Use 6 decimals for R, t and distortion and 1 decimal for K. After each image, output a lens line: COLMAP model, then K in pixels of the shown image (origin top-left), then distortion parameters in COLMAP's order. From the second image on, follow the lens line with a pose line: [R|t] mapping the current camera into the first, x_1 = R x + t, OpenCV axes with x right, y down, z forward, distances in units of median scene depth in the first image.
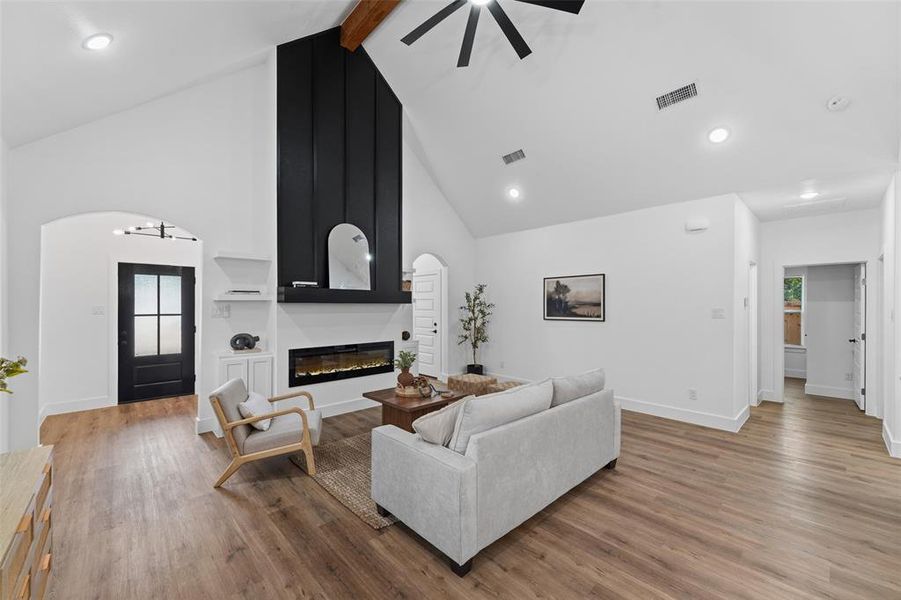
lens RADIAL K [[359.0, 0, 453.8], [0, 359.0, 305.5], [0, 0, 1]] dist [0.005101, -0.000787]
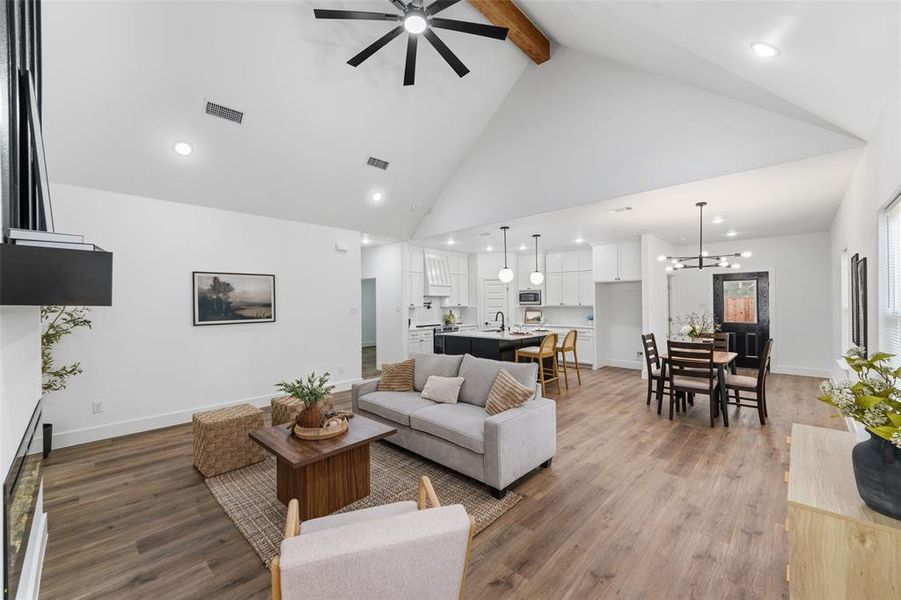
lens RADIAL K [[359.0, 0, 434.5], [0, 359.0, 301.1], [0, 0, 1]] dist [0.005101, -0.000787]
pose [[-0.024824, 0.001785, 0.999690, -0.662909], [0.005243, 0.999985, -0.001655, -0.011455], [-0.999678, 0.005200, -0.024833, 0.627492]]
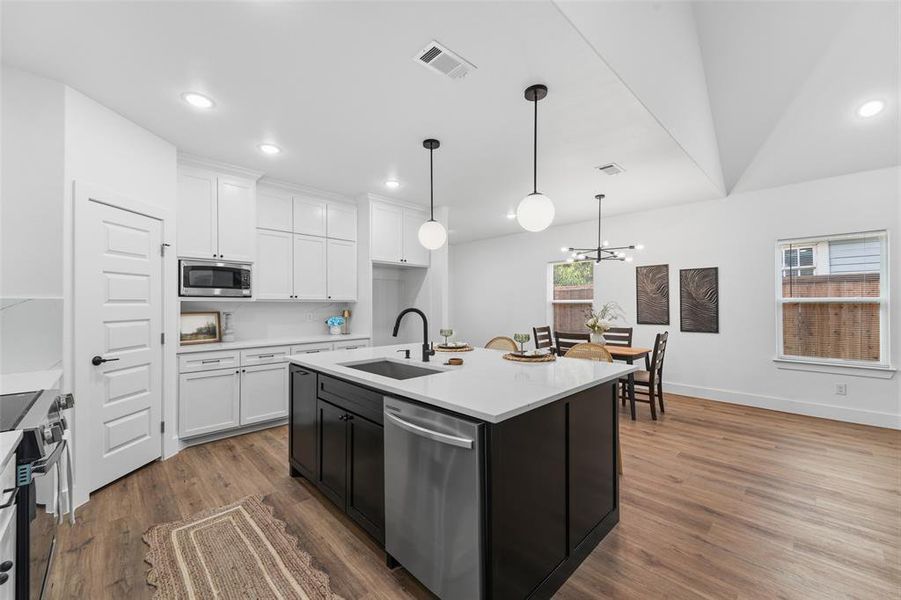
lens RADIAL K [[359.0, 0, 451.0], [0, 359.0, 298.0], [0, 0, 1]] dist [0.005101, -0.000787]
pose [[-0.999877, -0.000885, -0.015685, 0.743829], [-0.000578, 0.999808, -0.019585, 0.024105], [0.015699, -0.019573, -0.999685, 0.846352]]
